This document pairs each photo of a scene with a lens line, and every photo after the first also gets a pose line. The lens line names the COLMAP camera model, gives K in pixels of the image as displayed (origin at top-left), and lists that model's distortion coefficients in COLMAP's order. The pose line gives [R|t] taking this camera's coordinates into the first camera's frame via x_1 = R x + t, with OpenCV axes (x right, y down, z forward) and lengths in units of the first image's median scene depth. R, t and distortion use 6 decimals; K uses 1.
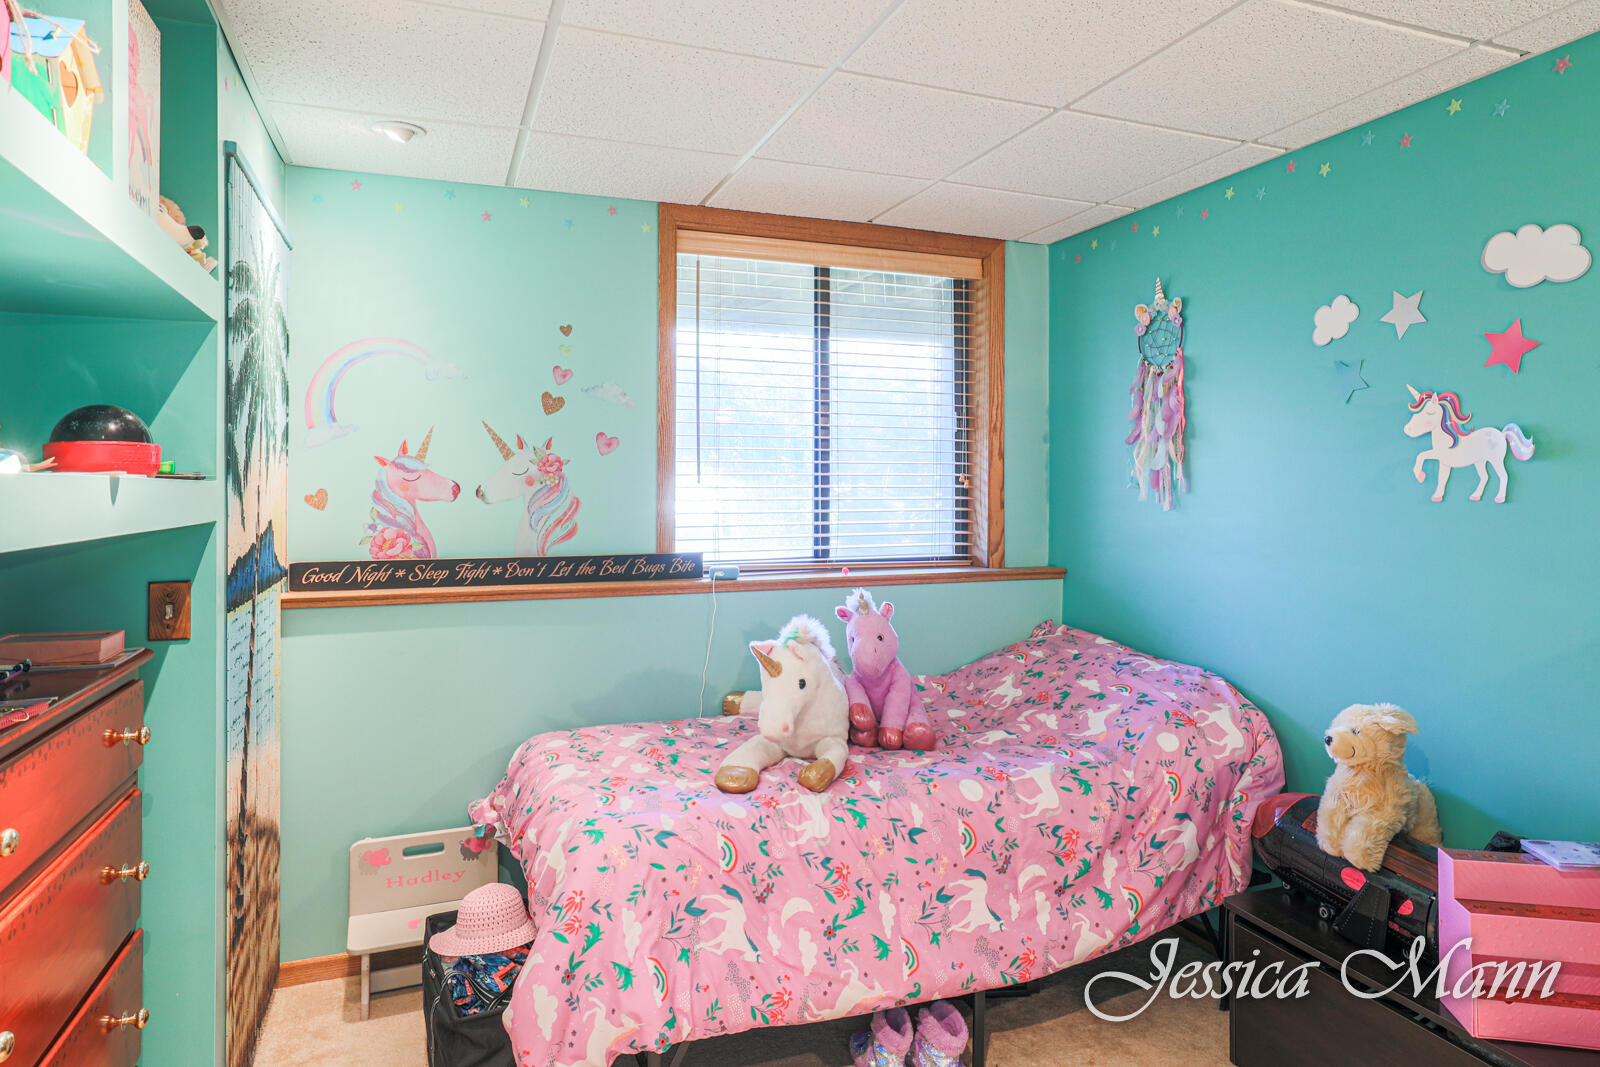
lens RADIAL K [[949.0, 0, 803.5], [0, 949.0, 516.6], [0, 0, 1]] dist [-0.024553, 0.000308]
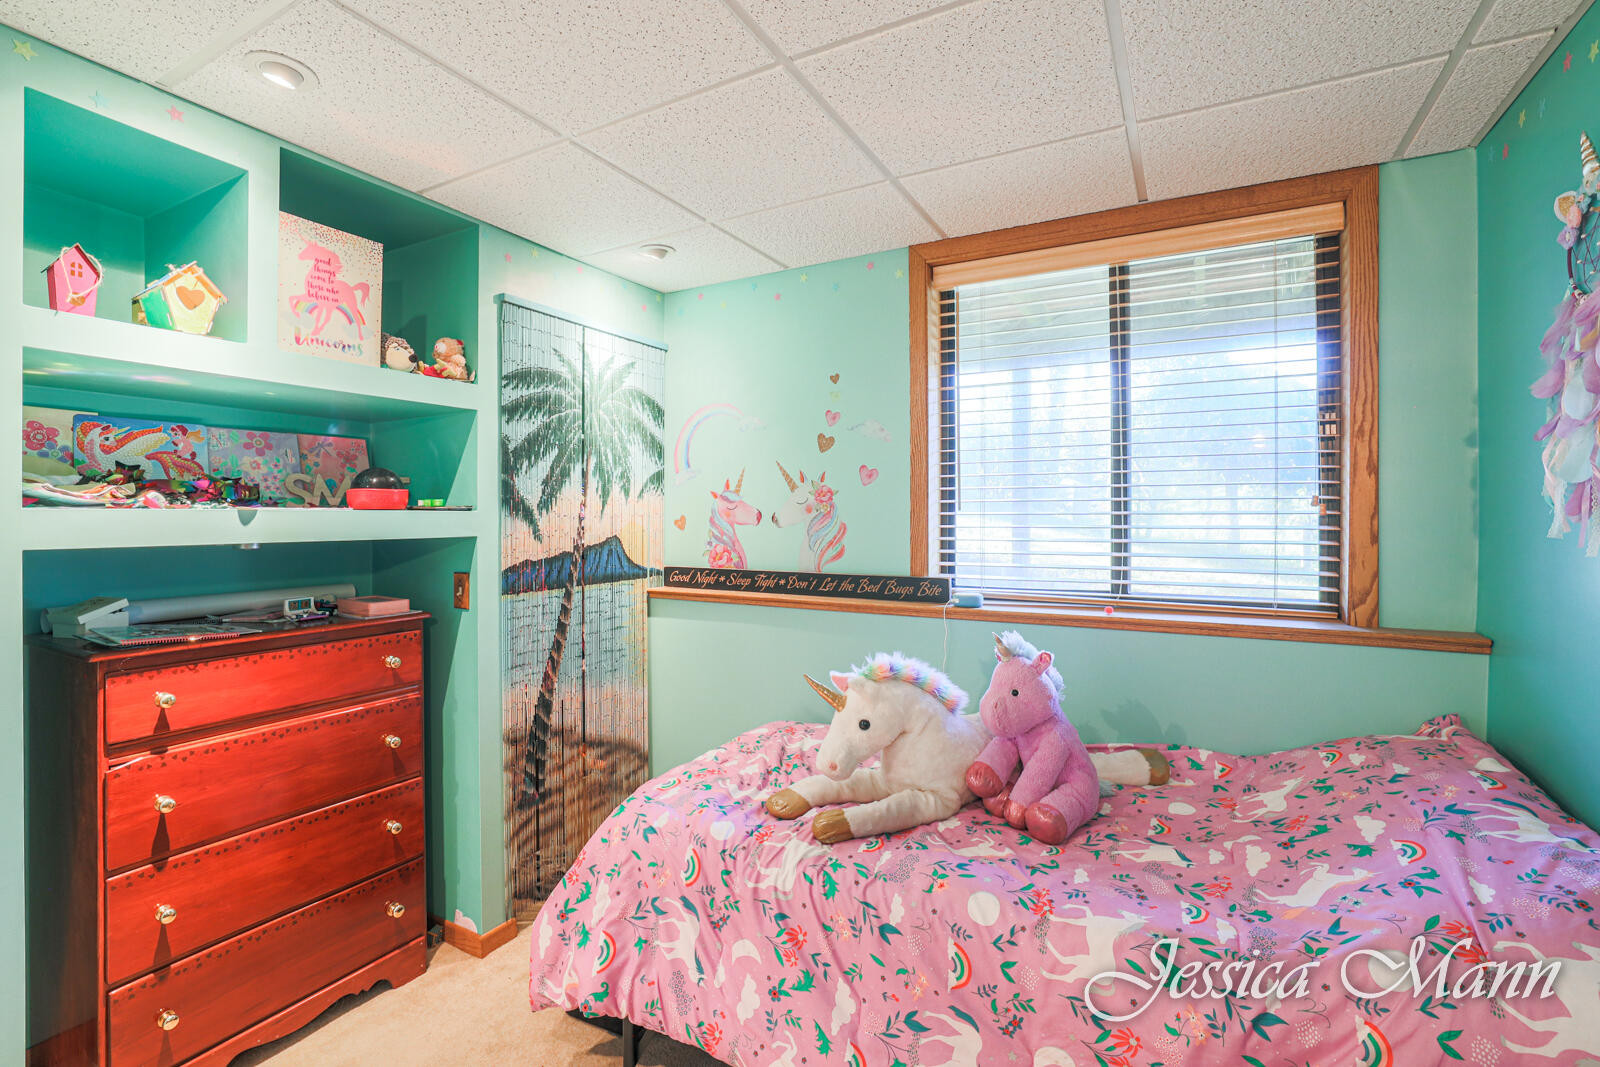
lens RADIAL K [[732.2, 0, 796.1], [0, 732.2, 532.7], [0, 0, 1]] dist [-0.048019, 0.015891]
pose [[0.641364, 0.017830, -0.767030, 0.426689], [-0.021132, 0.999761, 0.005569, -0.012892], [0.766946, 0.012637, 0.641587, 0.411558]]
